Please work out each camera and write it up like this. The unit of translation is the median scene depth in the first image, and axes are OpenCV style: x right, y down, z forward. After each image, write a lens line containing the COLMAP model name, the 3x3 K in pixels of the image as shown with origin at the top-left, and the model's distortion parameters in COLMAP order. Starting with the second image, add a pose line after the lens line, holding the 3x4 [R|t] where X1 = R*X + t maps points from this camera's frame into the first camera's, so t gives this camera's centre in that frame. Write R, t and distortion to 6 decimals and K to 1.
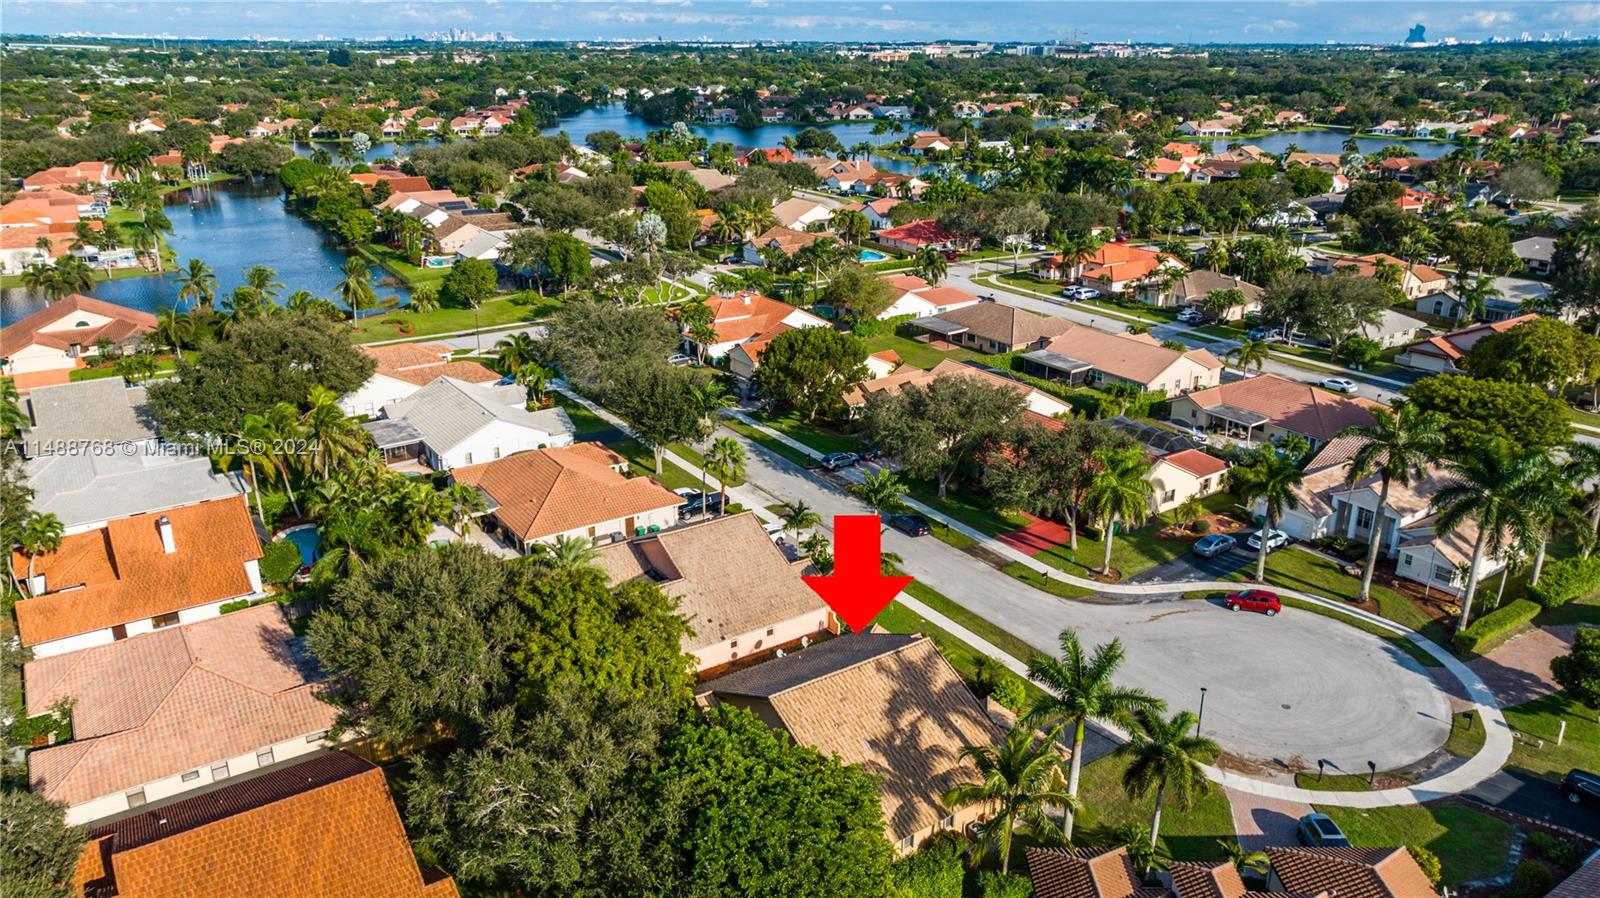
lens RADIAL K [[1124.1, 0, 807.9], [0, 1124.1, 449.1], [0, 0, 1]] dist [-0.010027, 0.000263]
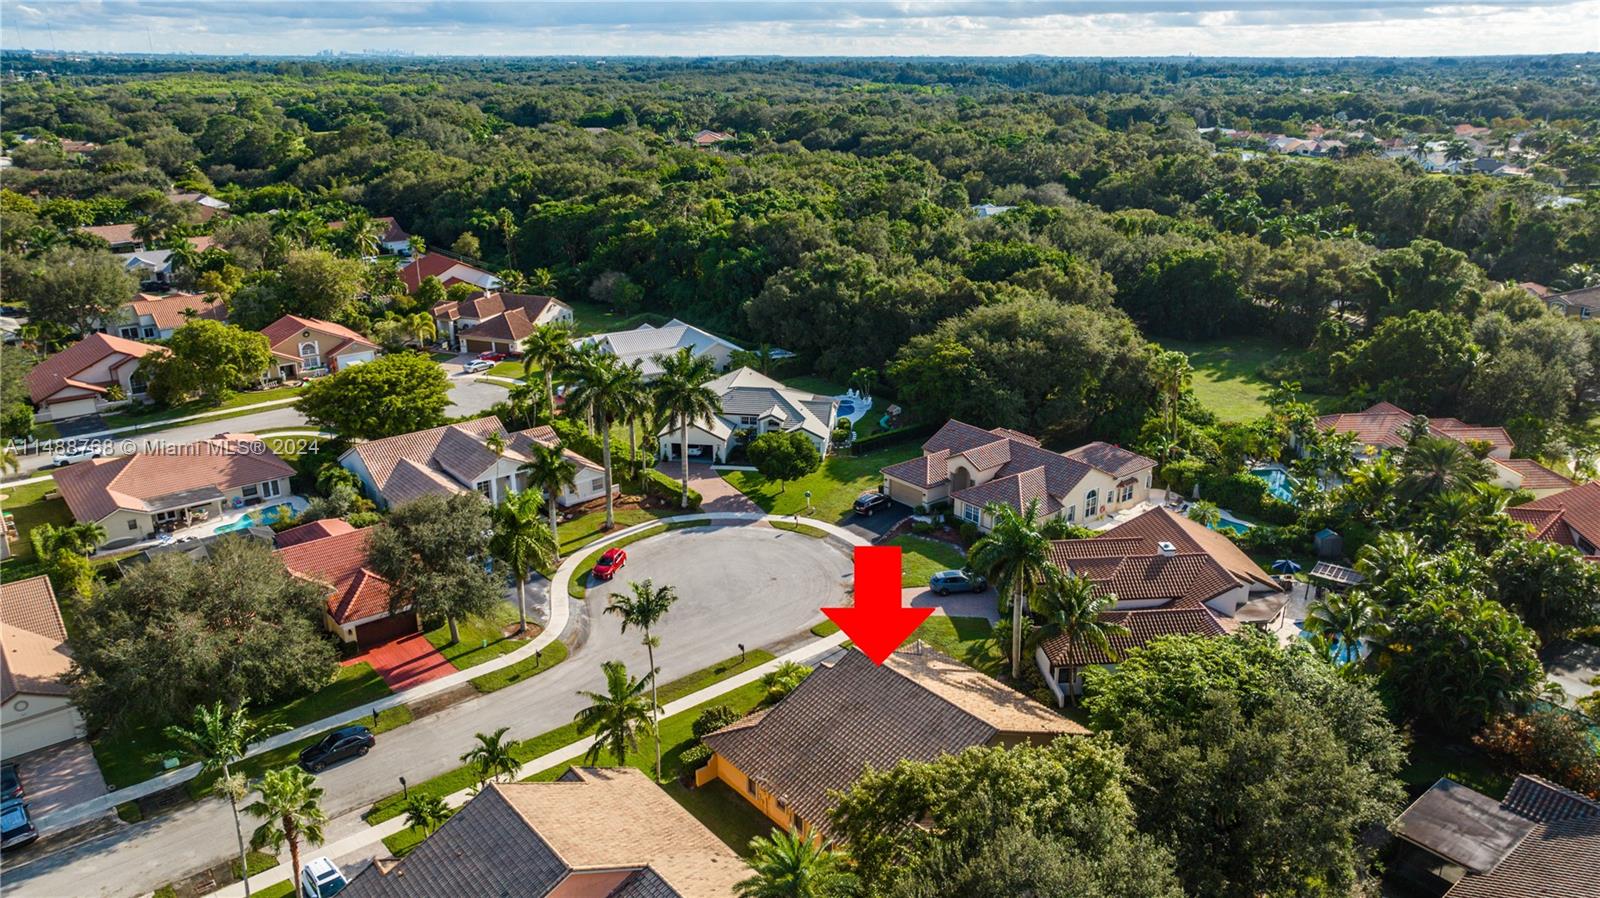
lens RADIAL K [[1124.1, 0, 807.9], [0, 1124.1, 449.1], [0, 0, 1]] dist [-0.010027, 0.000263]
pose [[-0.104248, -0.332711, 0.937249, -0.560532], [0.333211, 0.876235, 0.348114, -0.255549], [-0.937071, 0.348592, 0.019517, 0.683459]]
